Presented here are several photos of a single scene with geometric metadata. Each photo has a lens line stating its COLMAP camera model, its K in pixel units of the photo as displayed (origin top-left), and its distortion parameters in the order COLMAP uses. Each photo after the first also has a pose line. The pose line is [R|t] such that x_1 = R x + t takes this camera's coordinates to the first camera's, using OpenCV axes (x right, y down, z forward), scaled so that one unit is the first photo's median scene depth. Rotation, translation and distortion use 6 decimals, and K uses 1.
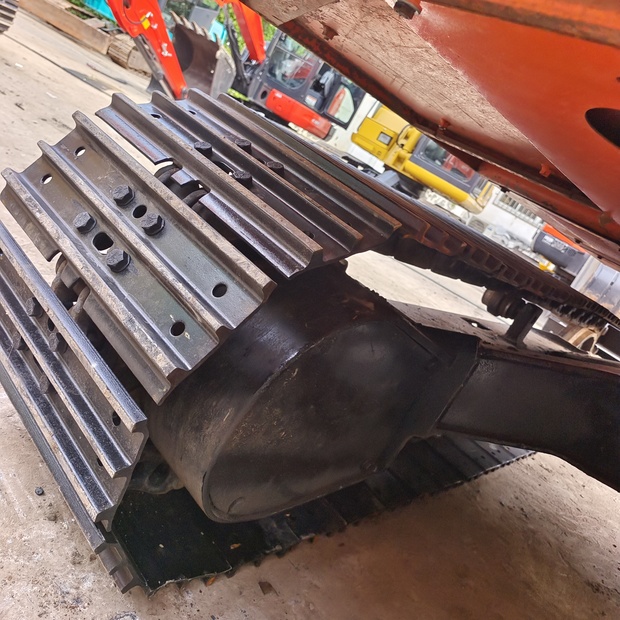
lens RADIAL K [[559.1, 0, 307.5], [0, 559.1, 309.0], [0, 0, 1]] dist [0.032043, -0.000302]
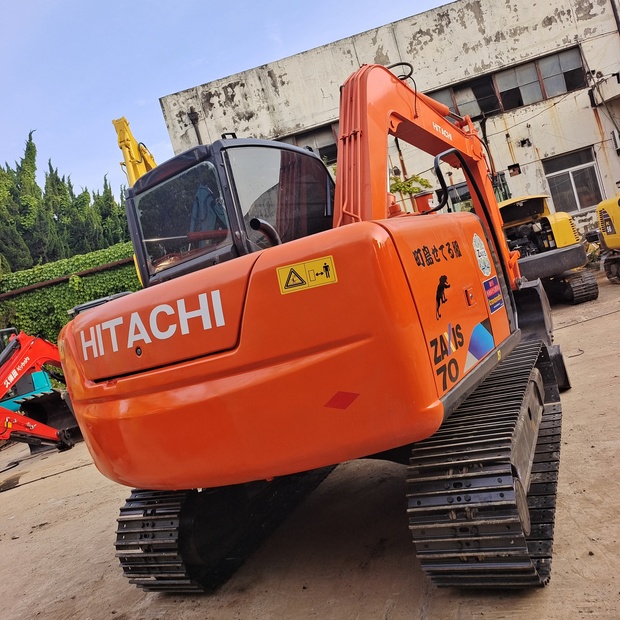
lens RADIAL K [[559.1, 0, 307.5], [0, 559.1, 309.0], [0, 0, 1]] dist [0.032043, -0.000302]
pose [[0.680241, -0.694701, 0.233799, 0.742369], [0.730615, 0.668270, -0.140062, 0.248608], [-0.058940, 0.266093, 0.962144, -3.977411]]
